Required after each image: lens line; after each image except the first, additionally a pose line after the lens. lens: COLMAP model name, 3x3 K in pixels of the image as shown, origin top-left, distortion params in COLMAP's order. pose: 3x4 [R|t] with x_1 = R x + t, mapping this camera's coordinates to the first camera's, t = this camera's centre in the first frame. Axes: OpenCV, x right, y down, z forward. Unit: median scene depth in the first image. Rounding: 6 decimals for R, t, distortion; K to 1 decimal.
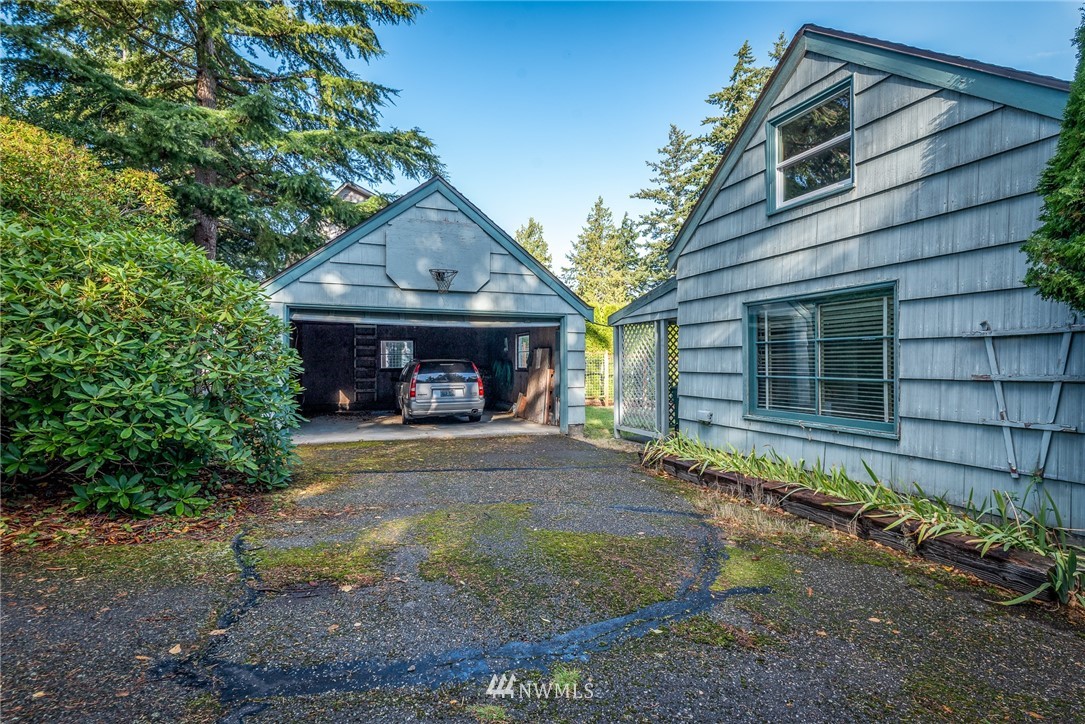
lens RADIAL K [[561.8, 0, 542.5], [0, 561.8, 362.0], [0, 0, 1]] dist [-0.000409, -0.000064]
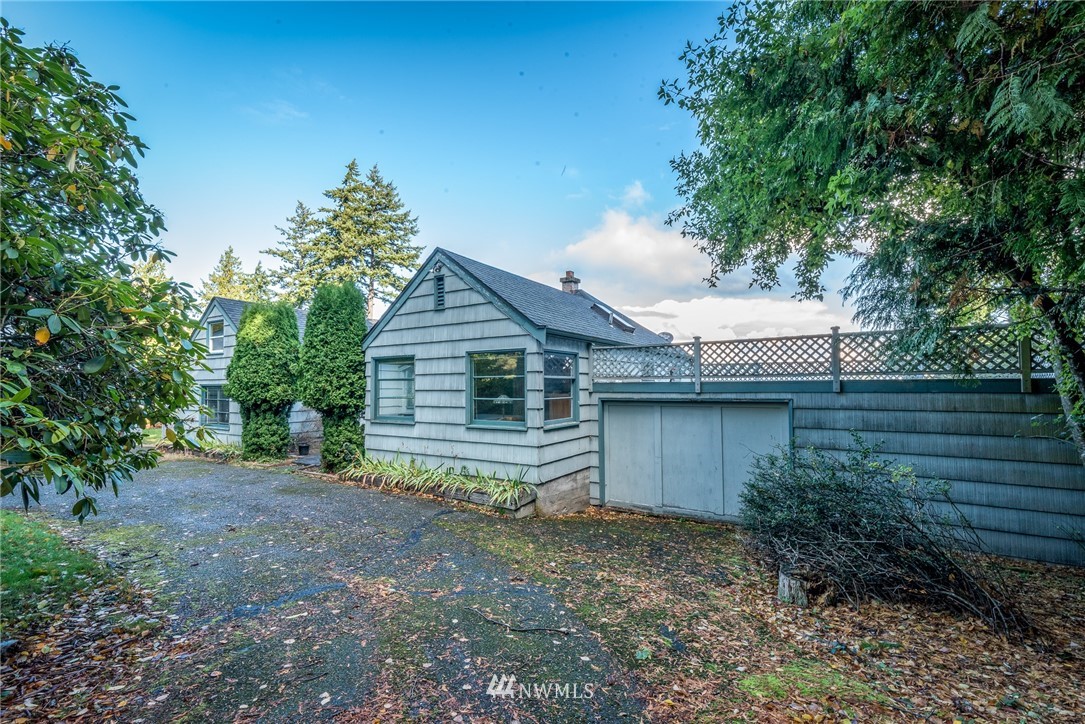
lens RADIAL K [[481.0, 0, 542.5], [0, 481.0, 362.0], [0, 0, 1]] dist [-0.000265, -0.000035]
pose [[0.792908, 0.031719, 0.608515, 0.021628], [0.002697, 0.998452, -0.055558, -0.006796], [-0.609335, 0.045694, 0.791595, -0.154372]]
